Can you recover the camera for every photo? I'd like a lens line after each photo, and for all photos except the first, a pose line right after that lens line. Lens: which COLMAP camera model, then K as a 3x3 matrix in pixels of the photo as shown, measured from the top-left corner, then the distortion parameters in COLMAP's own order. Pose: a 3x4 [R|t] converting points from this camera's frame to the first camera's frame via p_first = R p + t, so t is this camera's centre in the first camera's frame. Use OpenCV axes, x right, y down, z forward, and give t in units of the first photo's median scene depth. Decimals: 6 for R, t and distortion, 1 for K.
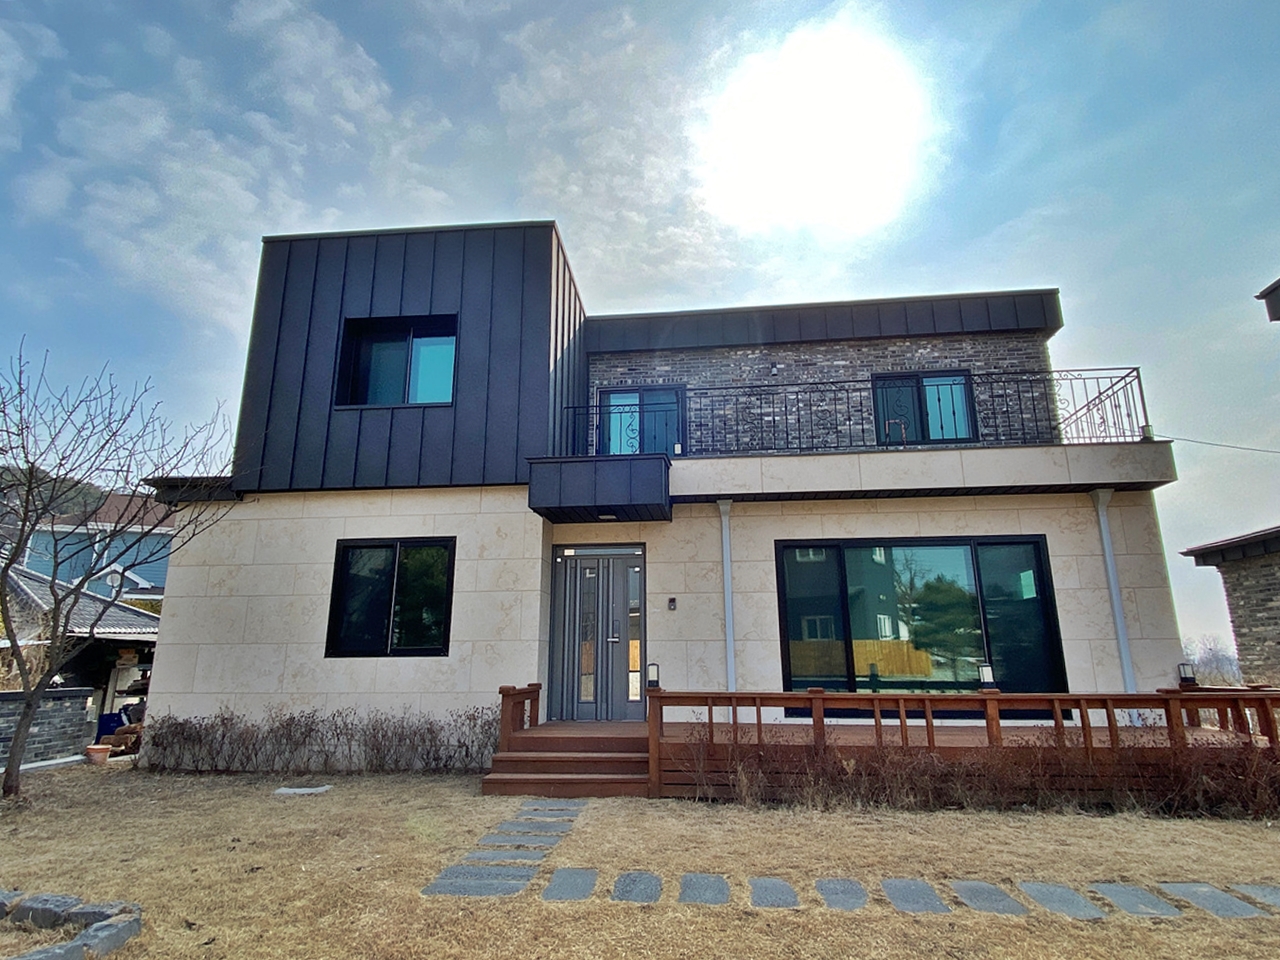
lens RADIAL K [[677.6, 0, 638.7], [0, 677.6, 481.8], [0, 0, 1]] dist [0.000473, -0.010876]
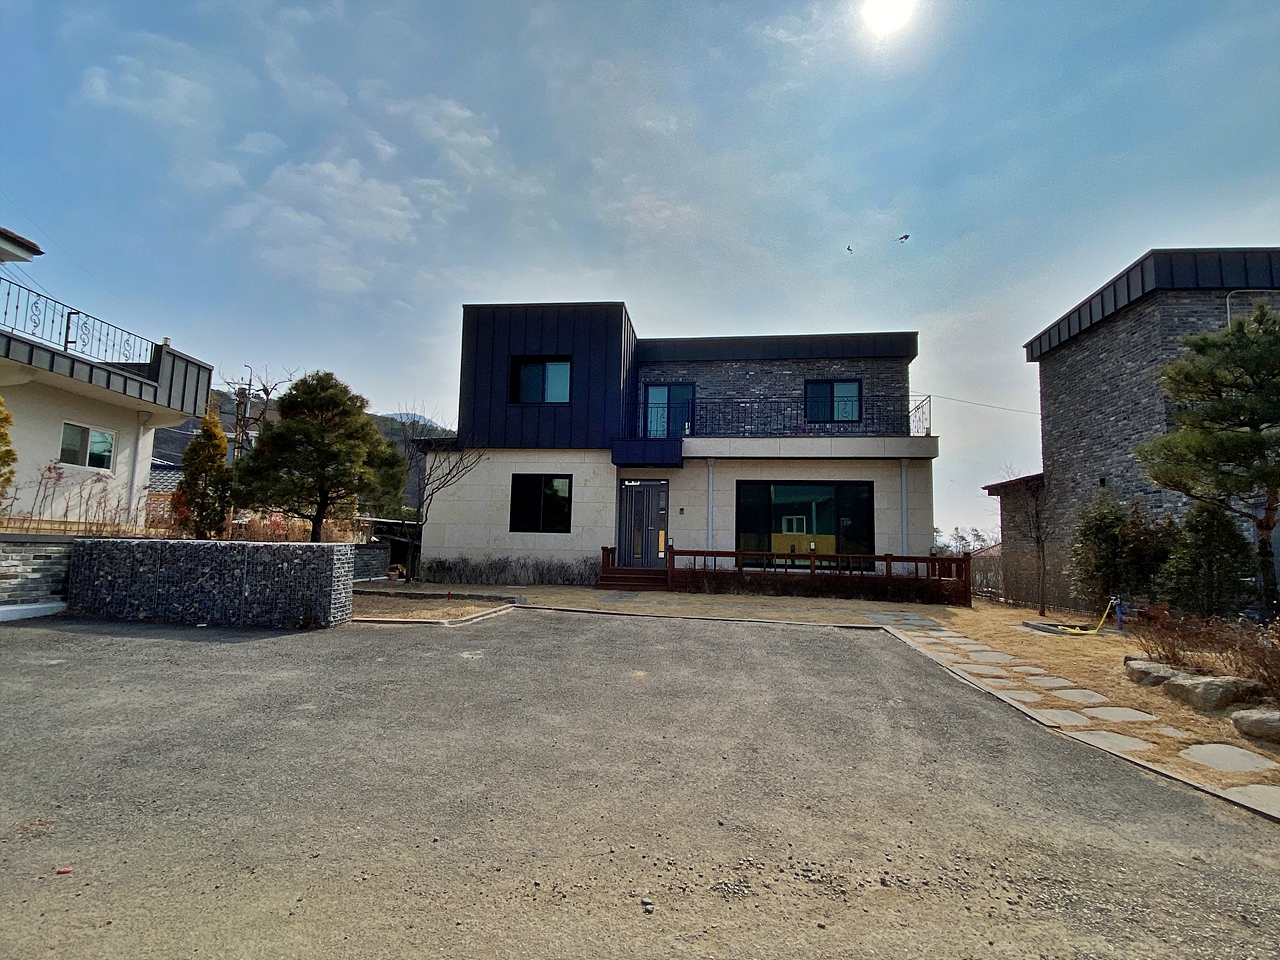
lens RADIAL K [[677.6, 0, 640.0], [0, 677.6, 479.8], [0, 0, 1]] dist [0.000473, -0.010876]
pose [[0.999124, 0.025817, -0.032928, -0.008936], [-0.020504, 0.988084, 0.152547, -0.201969], [0.036473, -0.151738, 0.987748, -0.917933]]
